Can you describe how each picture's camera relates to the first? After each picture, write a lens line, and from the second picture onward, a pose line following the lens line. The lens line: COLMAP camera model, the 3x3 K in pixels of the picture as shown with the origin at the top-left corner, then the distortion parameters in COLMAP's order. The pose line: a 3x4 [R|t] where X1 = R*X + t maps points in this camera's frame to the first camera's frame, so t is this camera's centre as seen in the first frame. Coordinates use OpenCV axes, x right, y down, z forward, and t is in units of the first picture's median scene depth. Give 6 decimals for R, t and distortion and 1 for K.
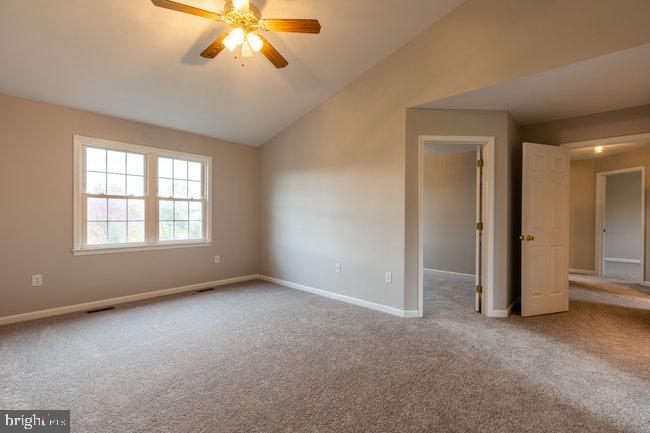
lens RADIAL K [[290.7, 0, 325.8], [0, 290.7, 218.4], [0, 0, 1]] dist [0.000227, -0.000257]
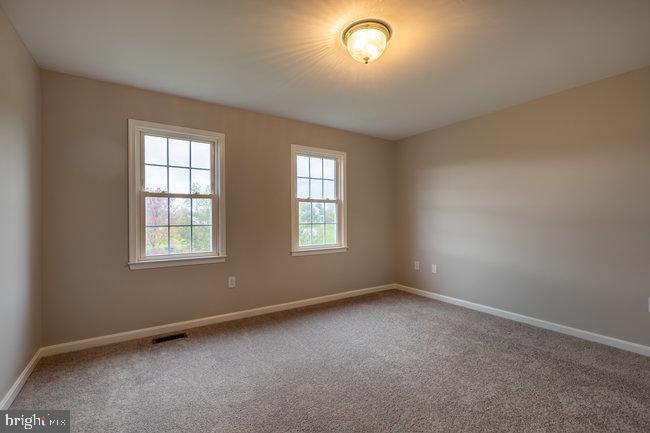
lens RADIAL K [[501.5, 0, 325.0], [0, 501.5, 216.5], [0, 0, 1]] dist [0.001765, -0.000602]
pose [[0.999964, -0.006980, 0.004866, -0.468707], [0.007041, 0.999895, -0.012687, 0.003746], [-0.004777, 0.012720, 0.999908, -0.538017]]
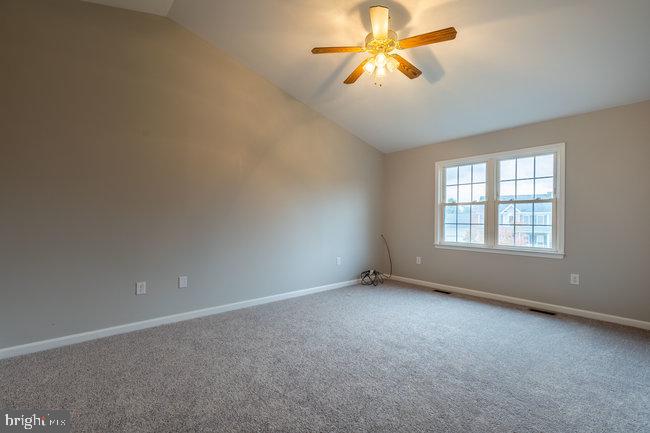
lens RADIAL K [[290.7, 0, 325.8], [0, 290.7, 218.4], [0, 0, 1]] dist [0.000227, -0.000257]
pose [[-0.123651, -0.004223, -0.992317, 0.440208], [-0.011316, 0.999932, -0.002846, -0.003523], [0.992261, 0.010878, -0.123690, 0.480396]]
